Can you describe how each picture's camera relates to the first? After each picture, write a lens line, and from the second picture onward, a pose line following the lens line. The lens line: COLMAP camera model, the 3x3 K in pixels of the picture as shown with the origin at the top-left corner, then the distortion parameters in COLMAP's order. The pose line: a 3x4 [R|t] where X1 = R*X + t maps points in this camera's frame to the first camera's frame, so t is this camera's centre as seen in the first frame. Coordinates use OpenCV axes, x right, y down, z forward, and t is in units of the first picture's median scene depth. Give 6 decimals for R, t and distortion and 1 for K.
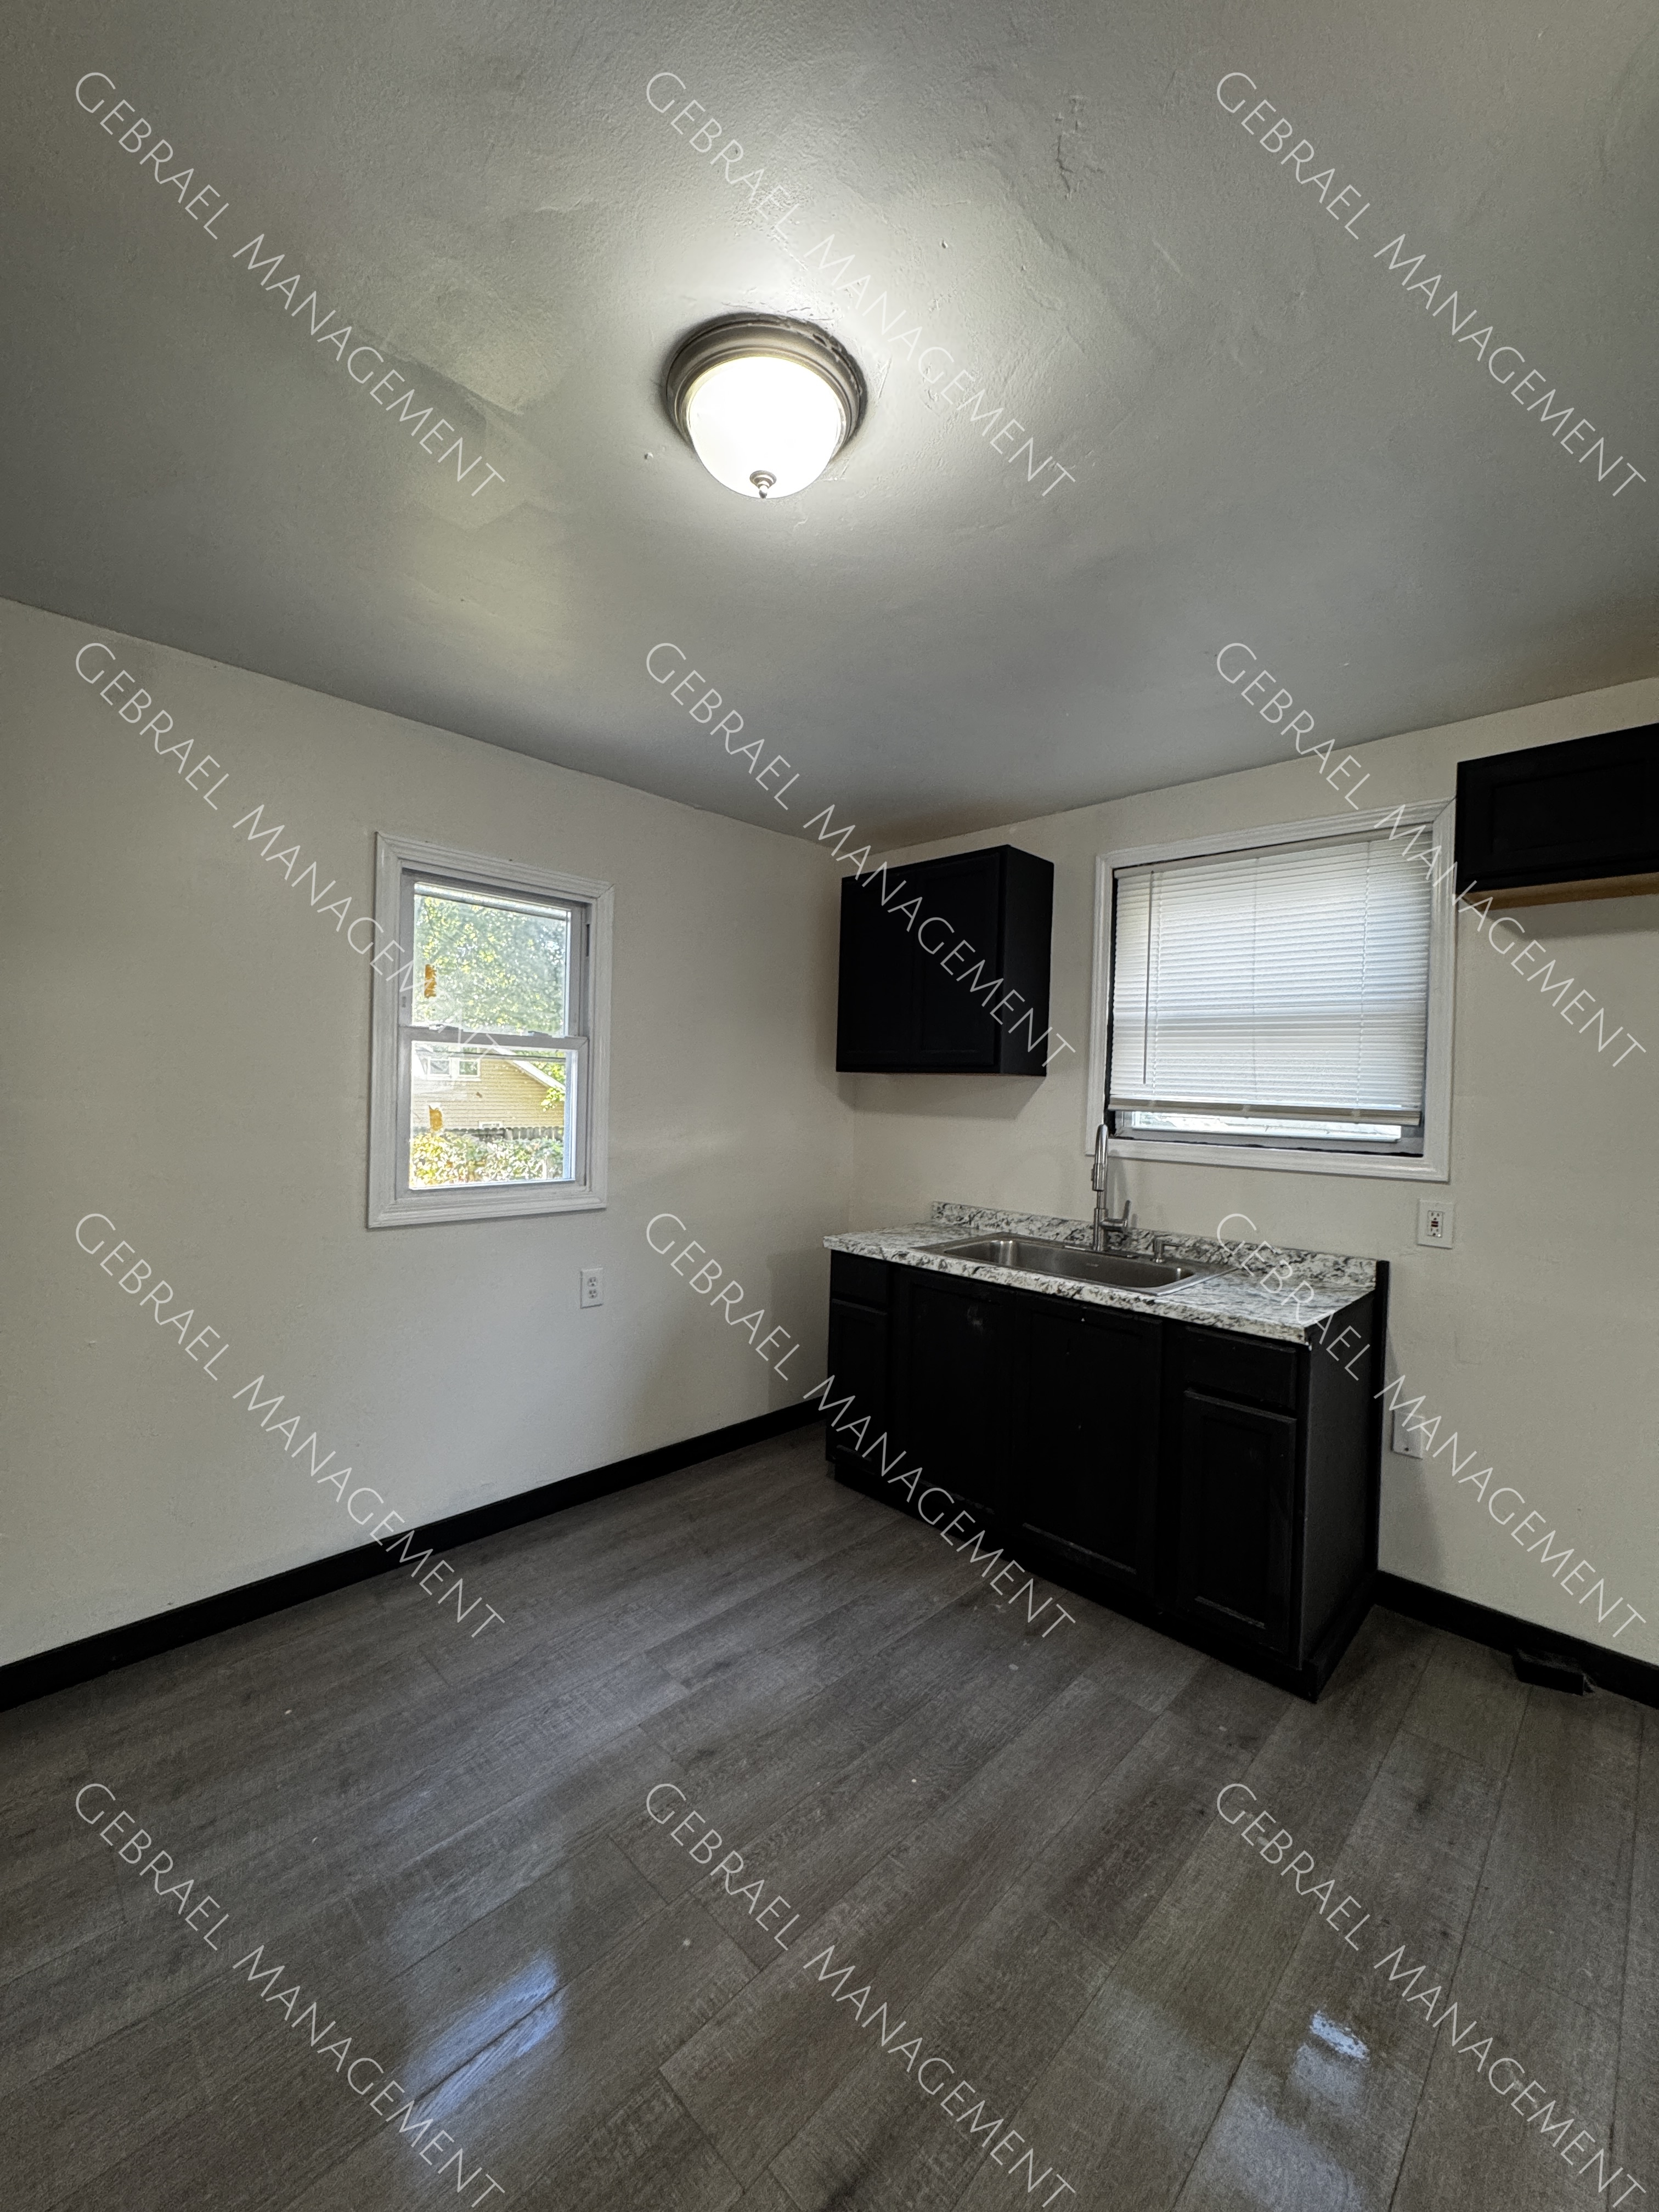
lens RADIAL K [[883.3, 0, 829.5], [0, 883.3, 1106.0], [0, 0, 1]] dist [-0.002640, 0.000421]
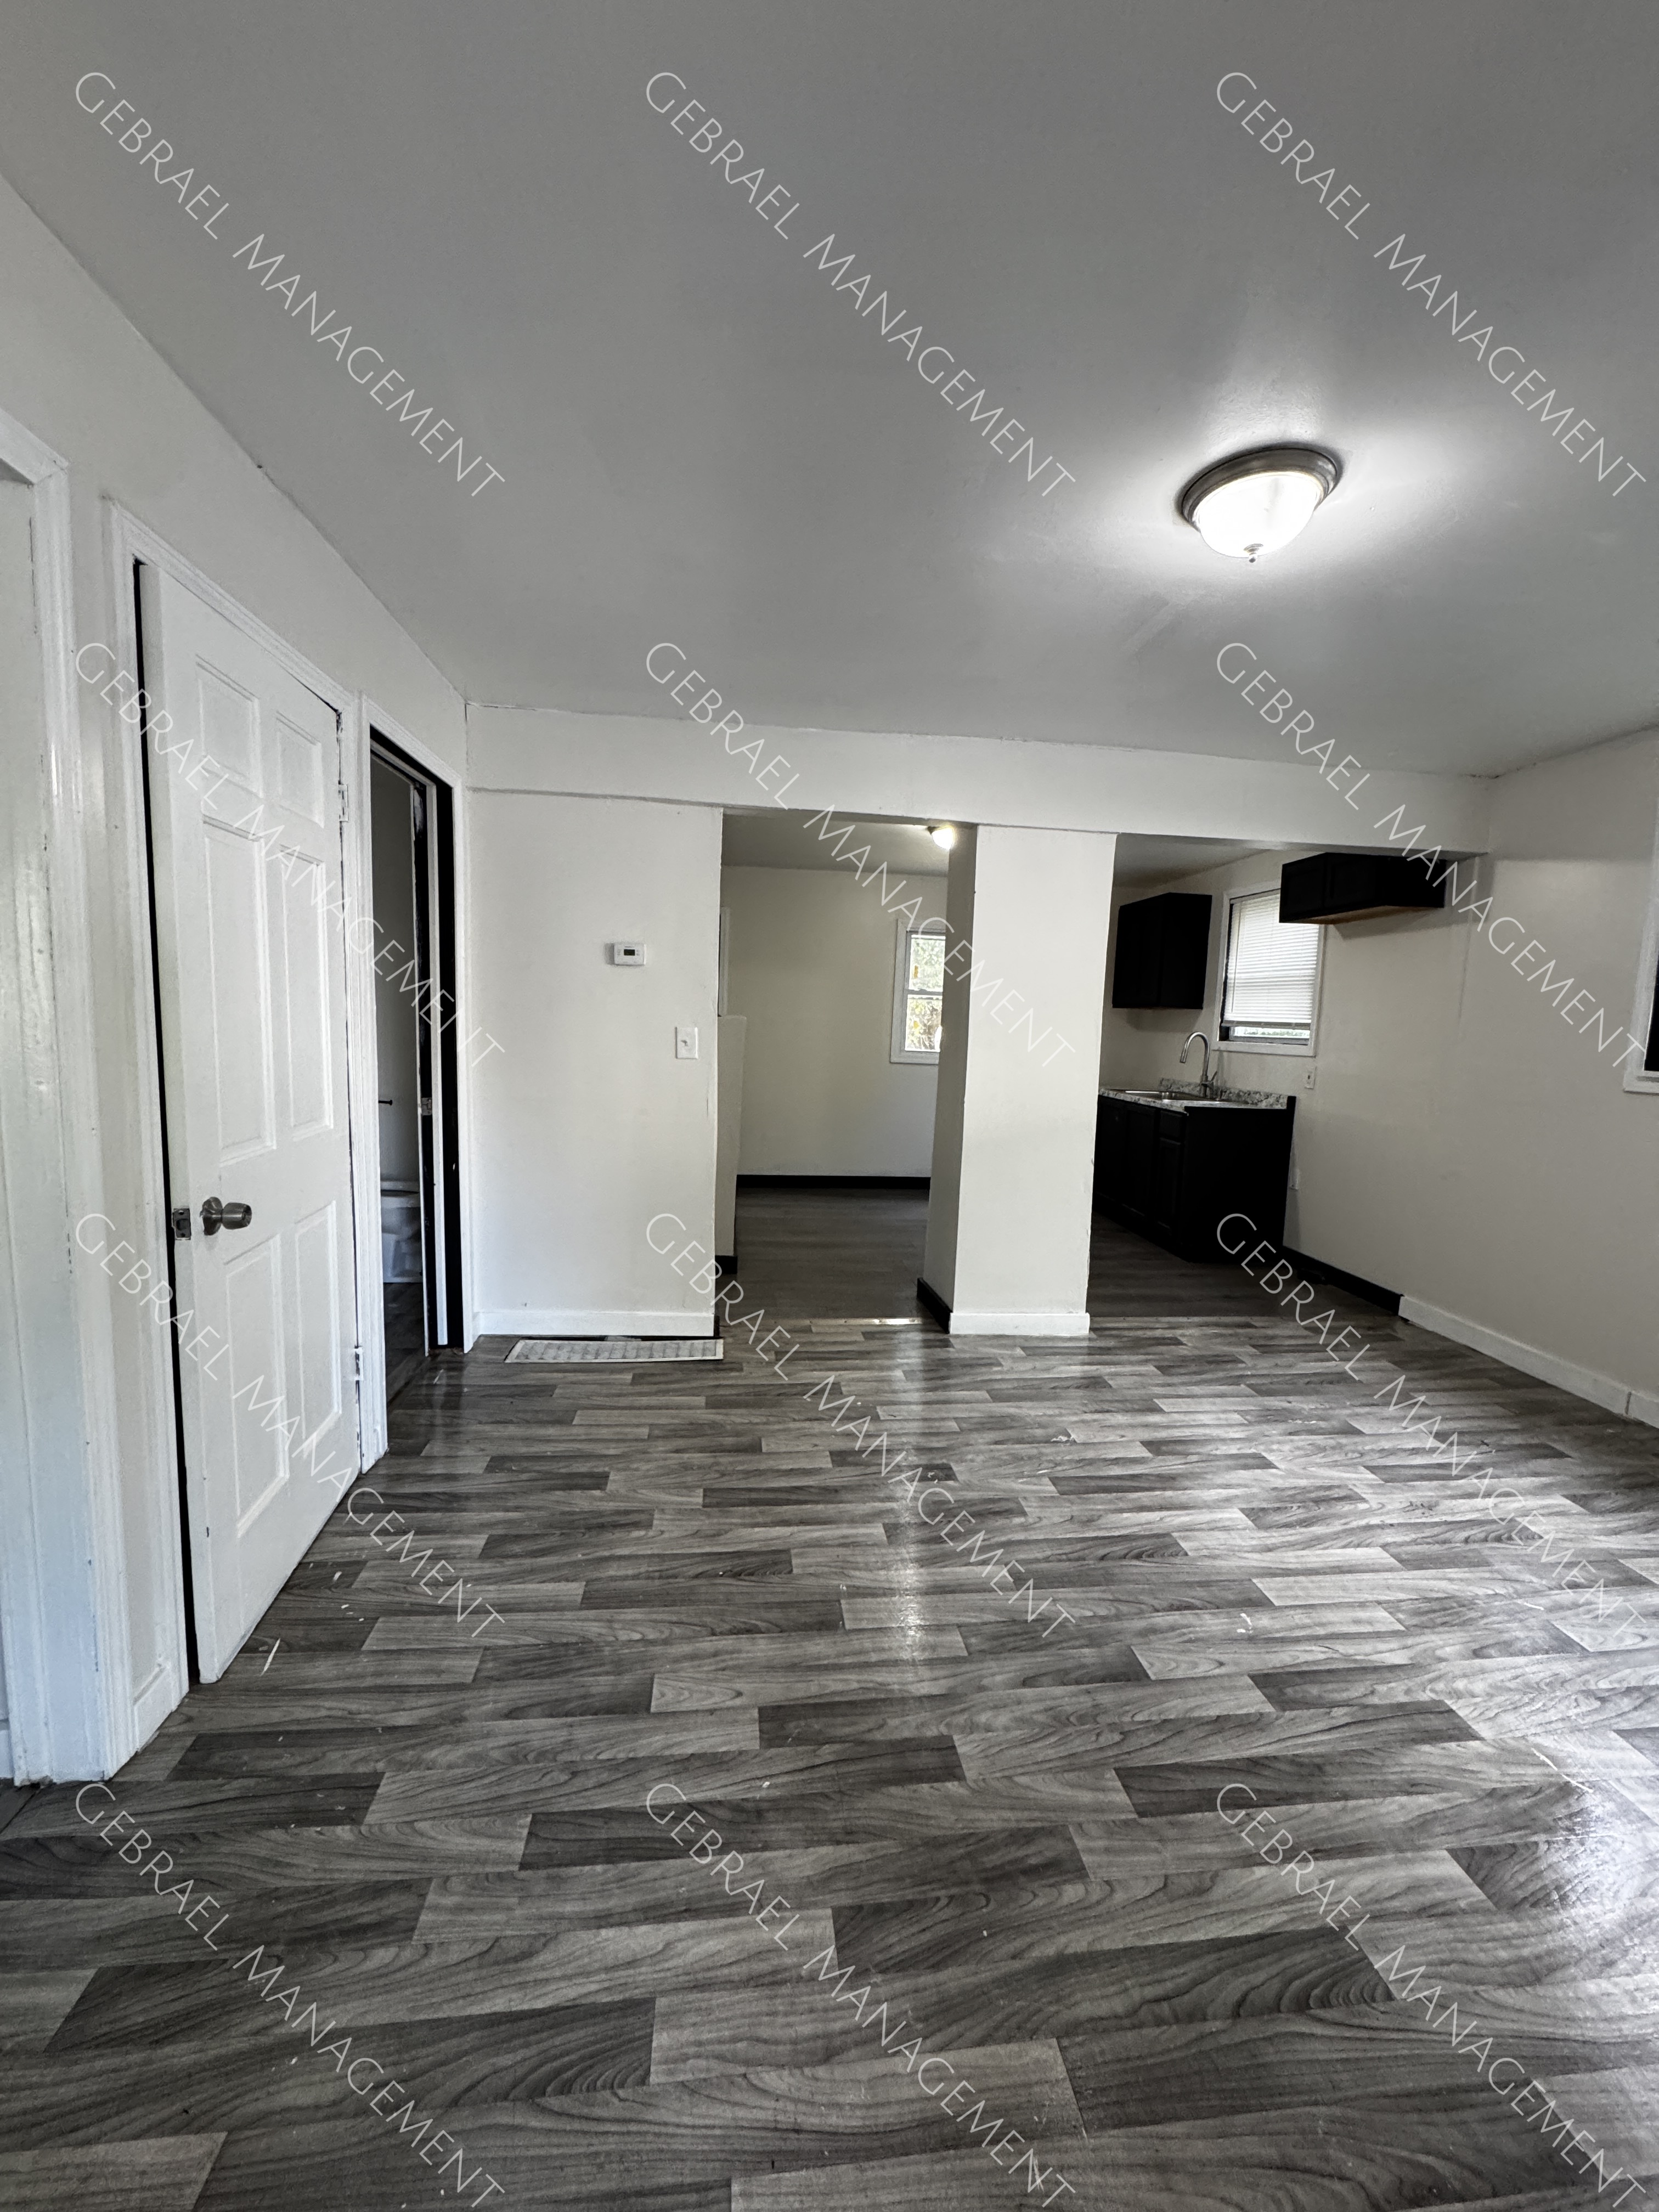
lens RADIAL K [[883.3, 0, 829.5], [0, 883.3, 1106.0], [0, 0, 1]] dist [-0.002640, 0.000421]
pose [[0.770736, 0.067810, -0.633535, 1.069897], [-0.034994, 0.997325, 0.064176, 0.101452], [0.636192, -0.027293, 0.771048, -1.239146]]
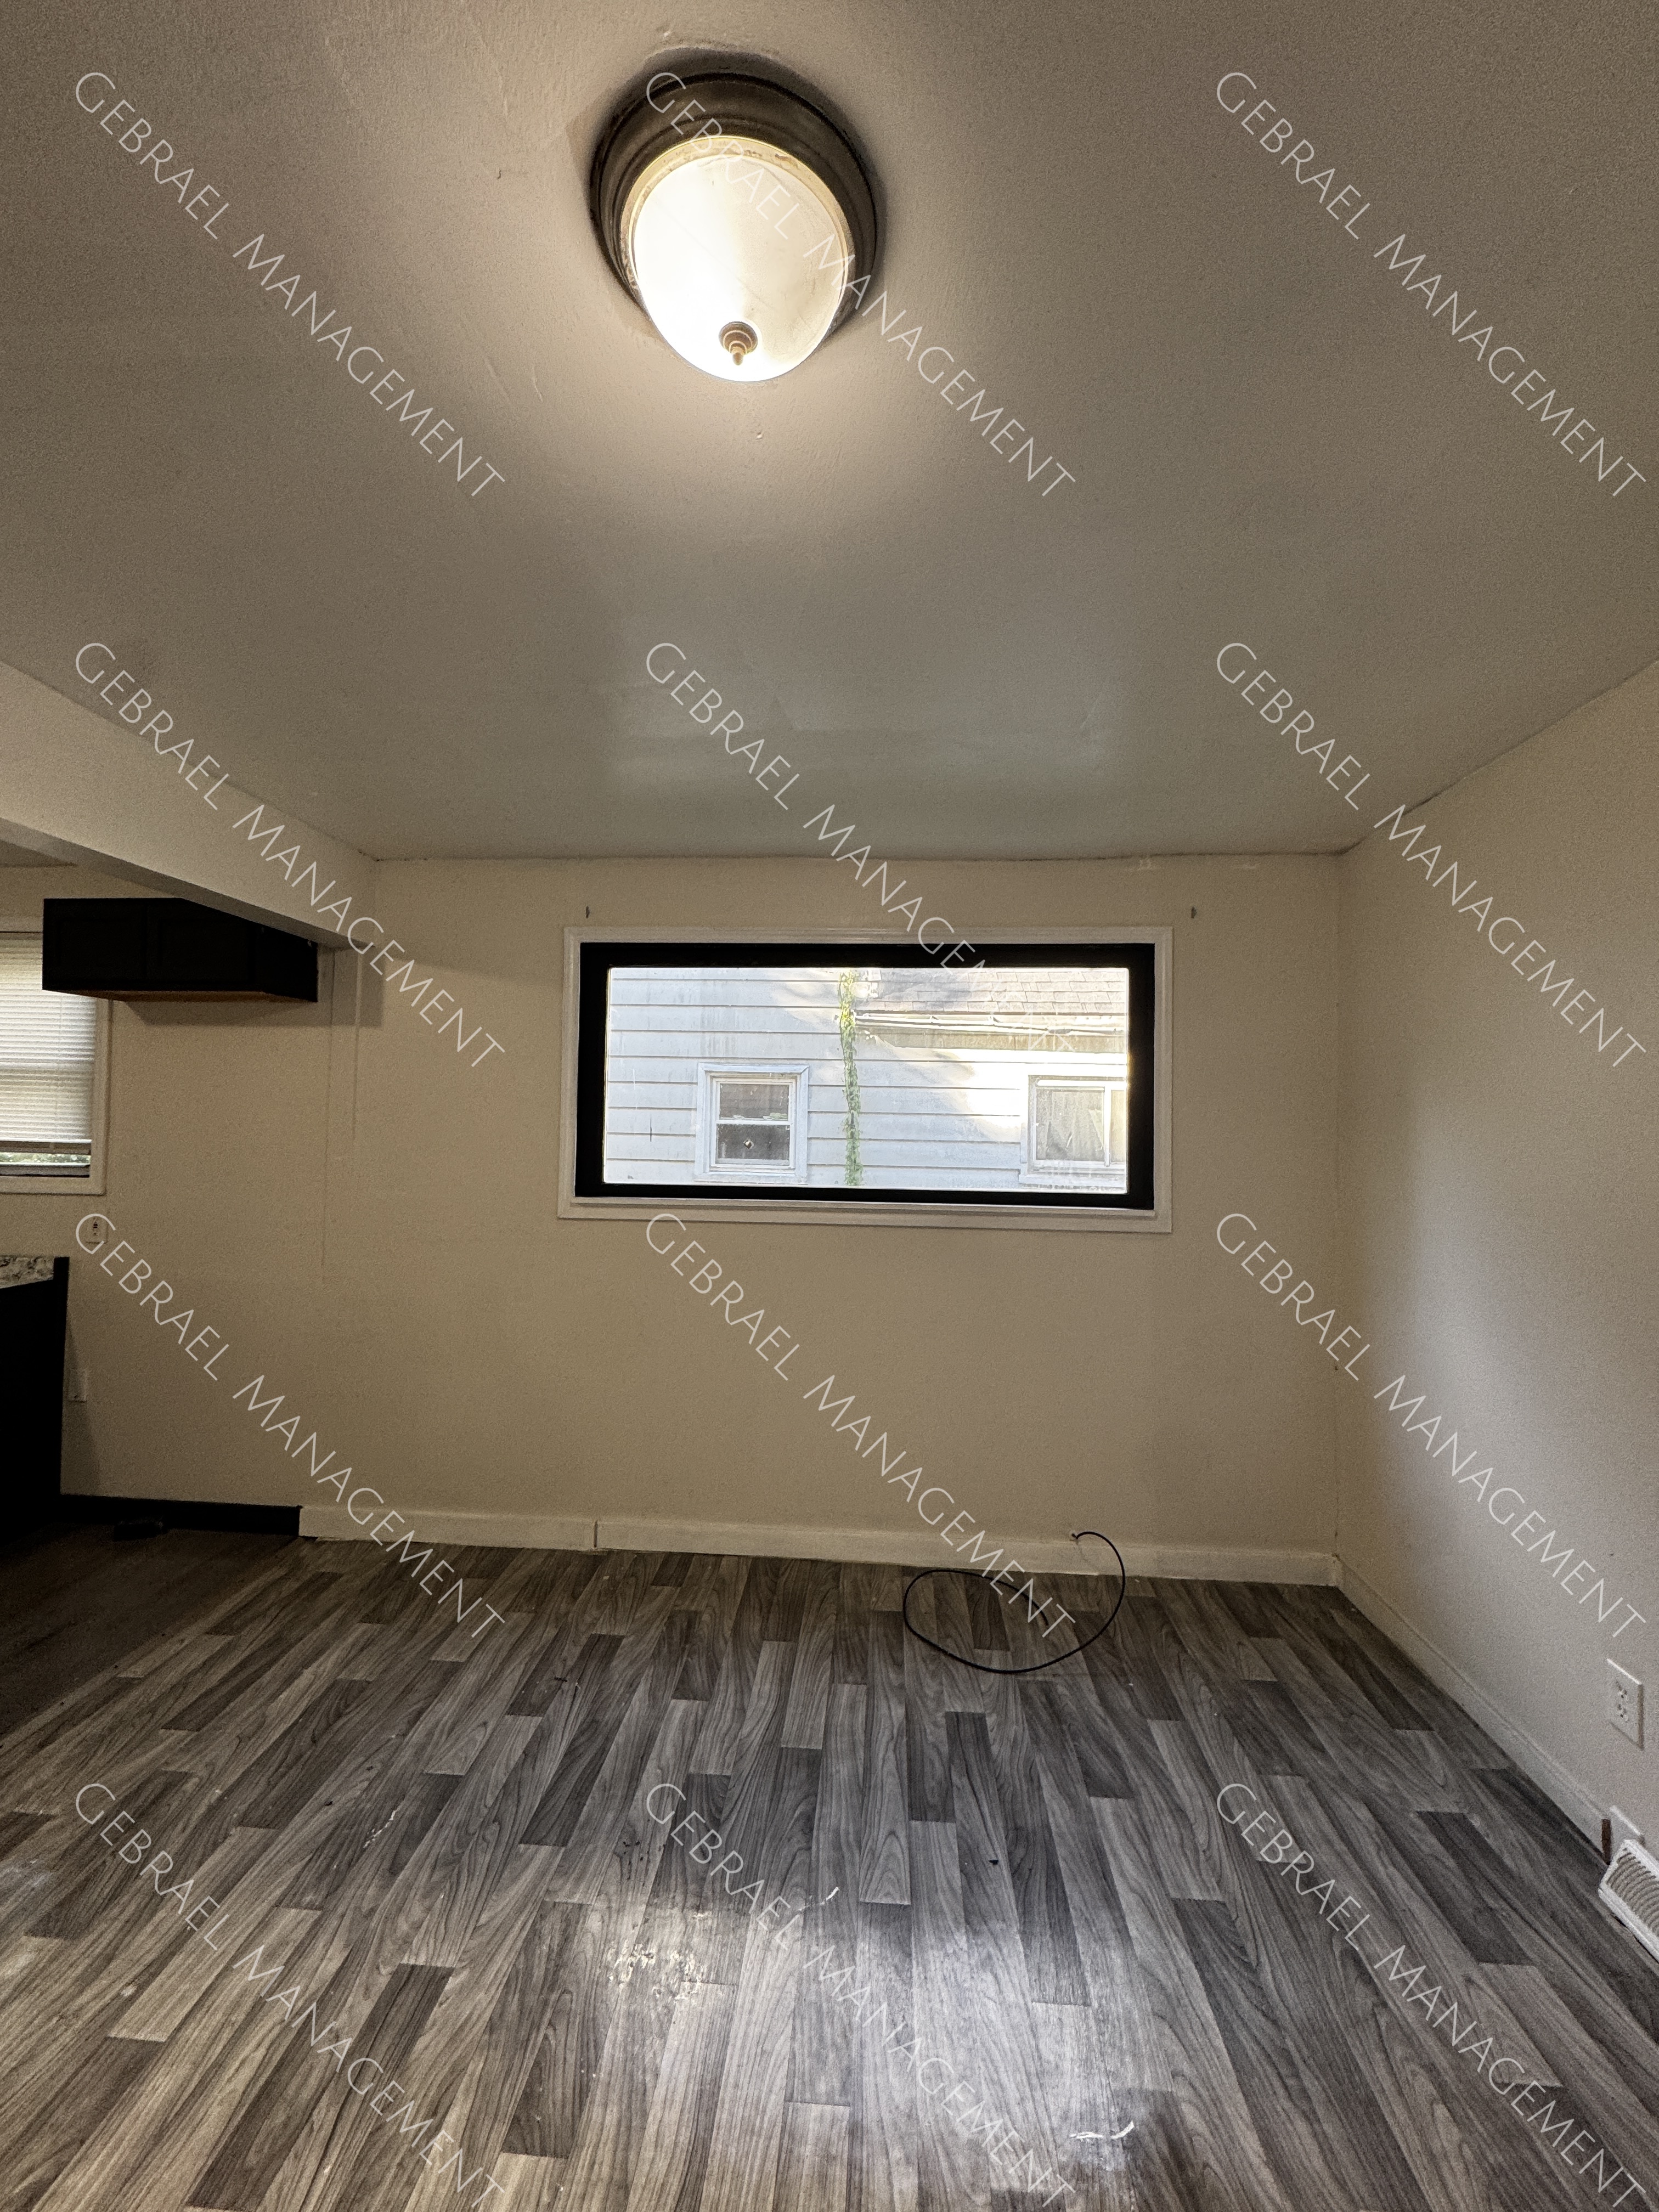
lens RADIAL K [[877.0, 0, 829.0], [0, 877.0, 1108.2], [0, 0, 1]] dist [-0.004340, 0.000016]
pose [[0.766284, 0.006265, 0.642471, 0.645966], [0.017714, 0.999366, -0.030873, 0.012245], [-0.642257, 0.035038, 0.765688, -0.731030]]
